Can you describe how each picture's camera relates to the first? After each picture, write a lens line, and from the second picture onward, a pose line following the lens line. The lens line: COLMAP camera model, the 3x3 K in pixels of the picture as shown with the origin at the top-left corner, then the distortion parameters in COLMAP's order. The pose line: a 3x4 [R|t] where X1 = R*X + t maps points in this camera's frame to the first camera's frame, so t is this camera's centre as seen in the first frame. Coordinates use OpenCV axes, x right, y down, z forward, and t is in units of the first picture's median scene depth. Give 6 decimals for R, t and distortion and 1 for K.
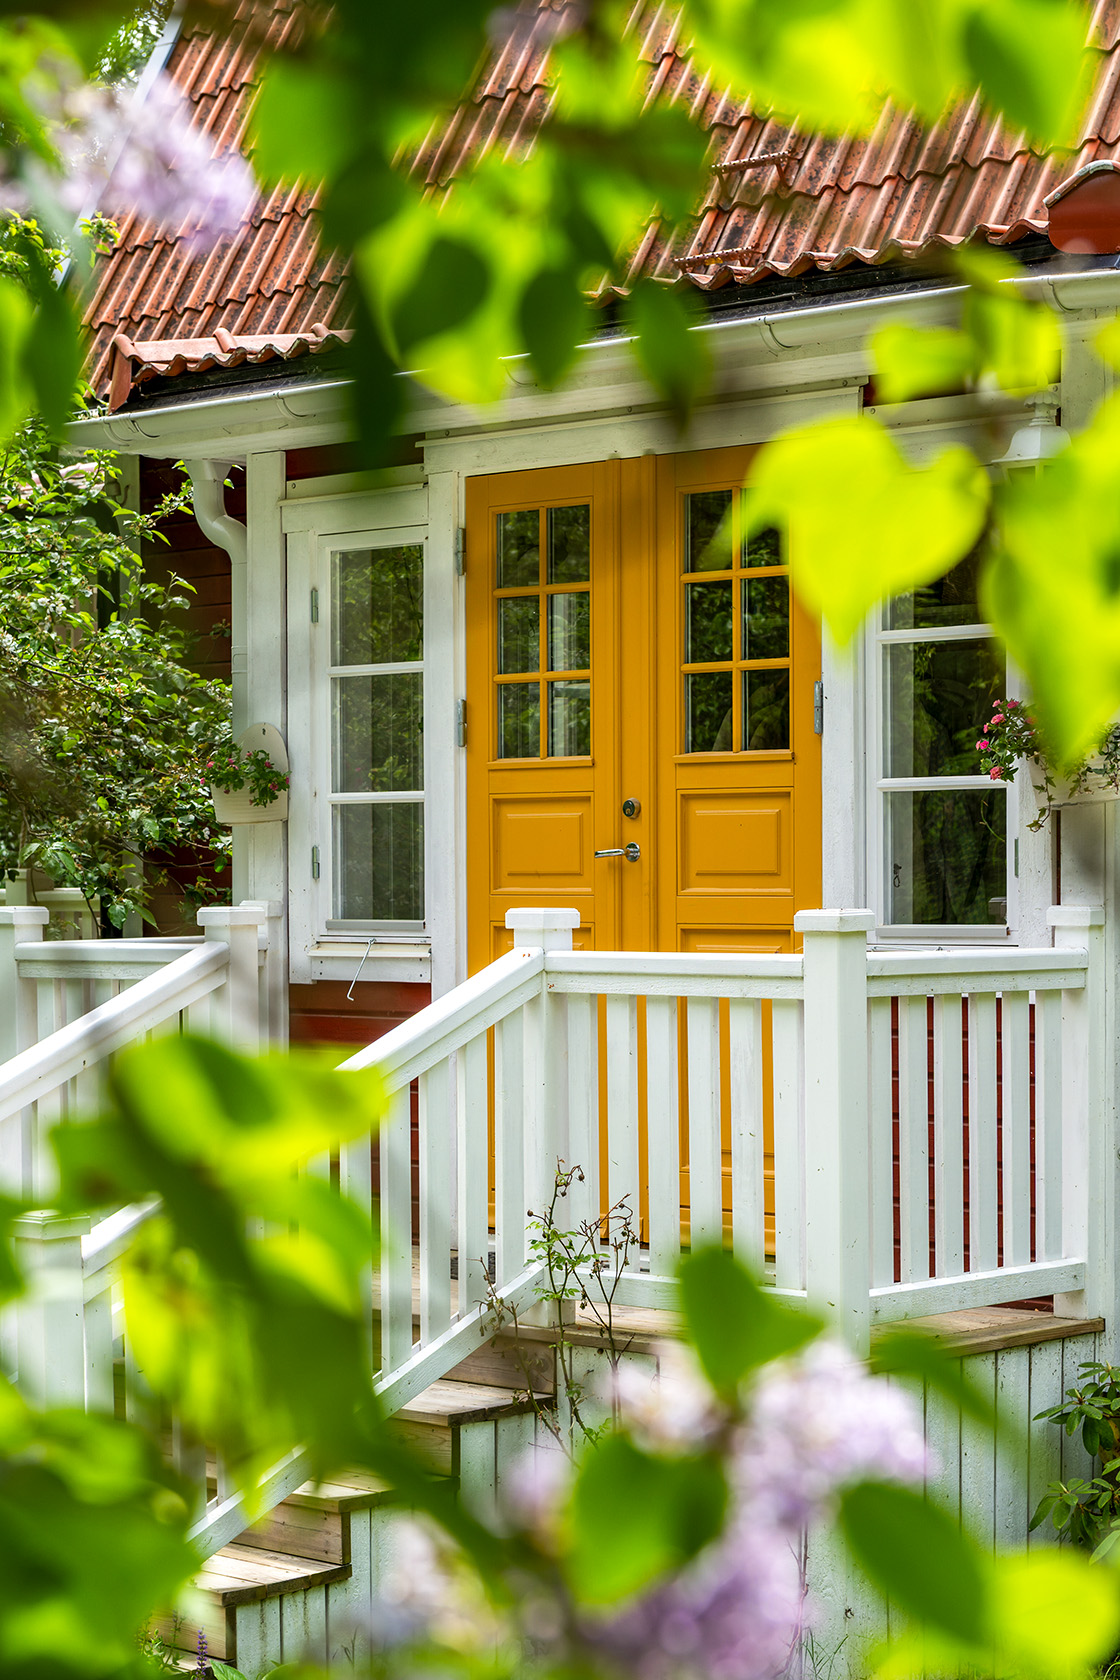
lens RADIAL K [[3329.2, 0, 560.0], [0, 3329.2, 840.4], [0, 0, 1]] dist [0.068942, 0.000000]
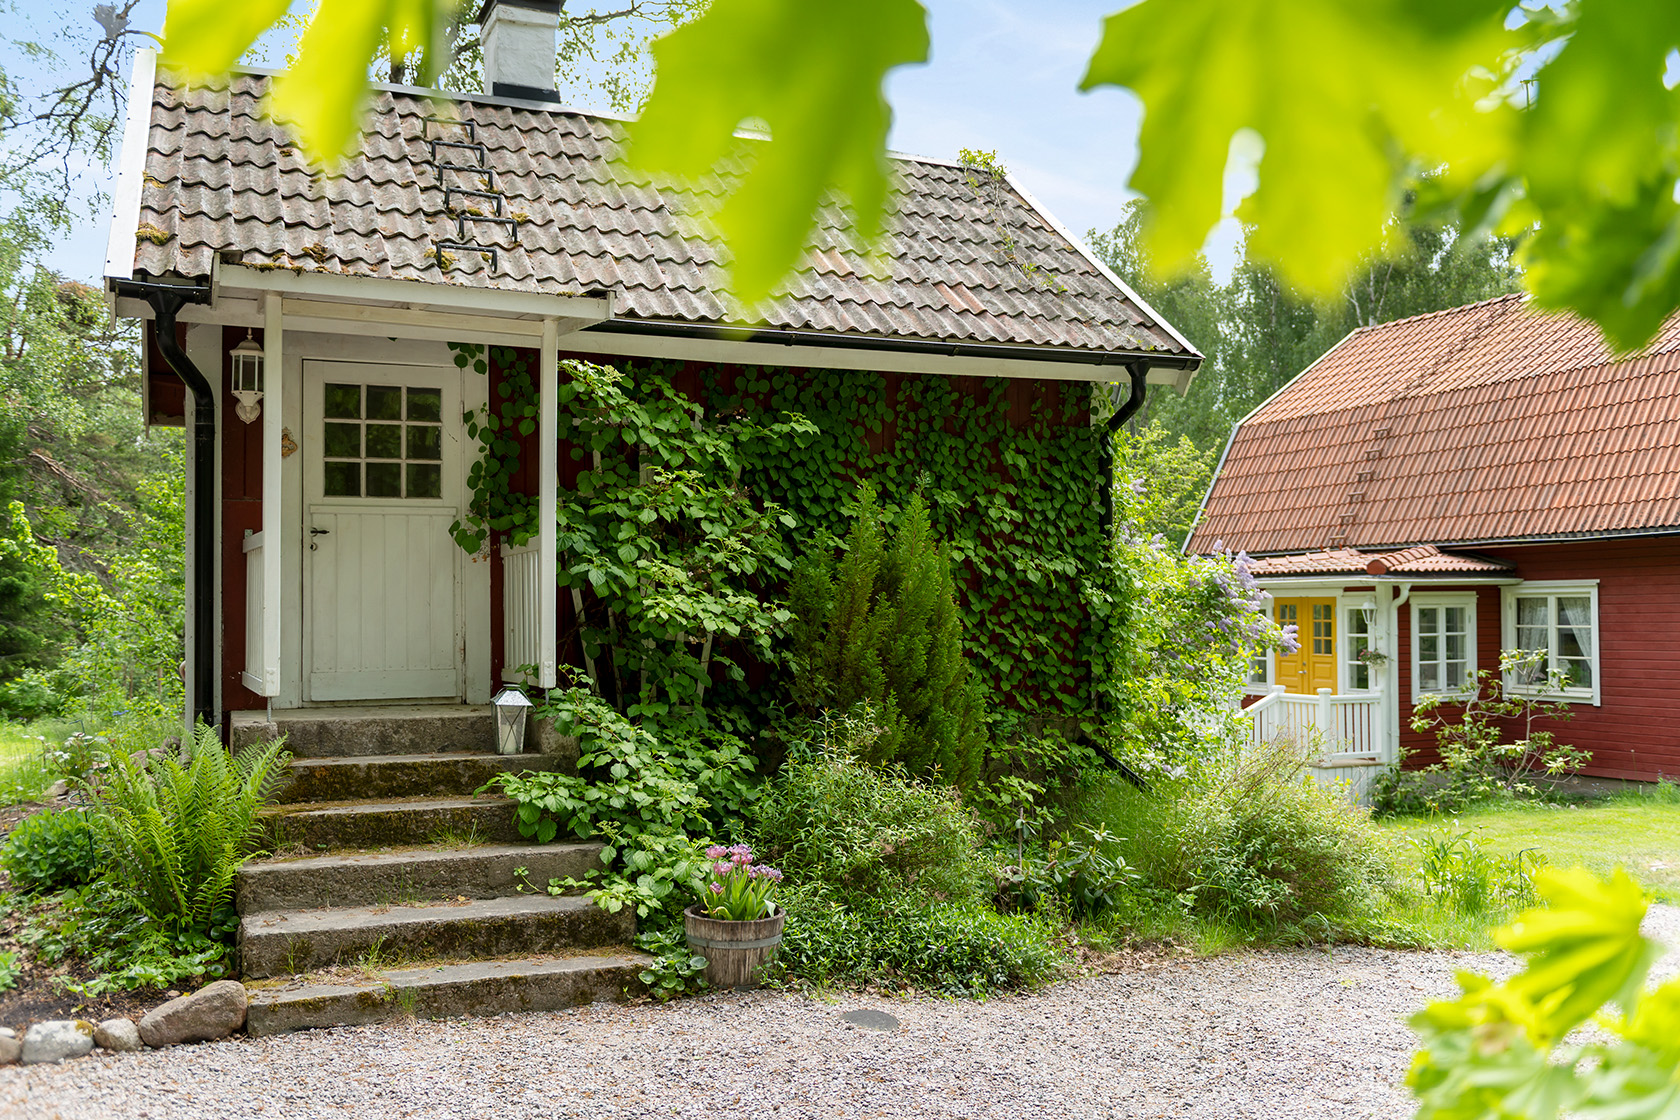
lens RADIAL K [[1549.3, 0, 838.8], [0, 1549.3, 561.8], [0, 0, 1]] dist [0.007039, 0.000000]
pose [[0.918939, -0.004723, -0.394372, 0.341393], [-0.000485, 0.999914, -0.013107, -0.150878], [0.394400, 0.012235, 0.918857, -1.678986]]
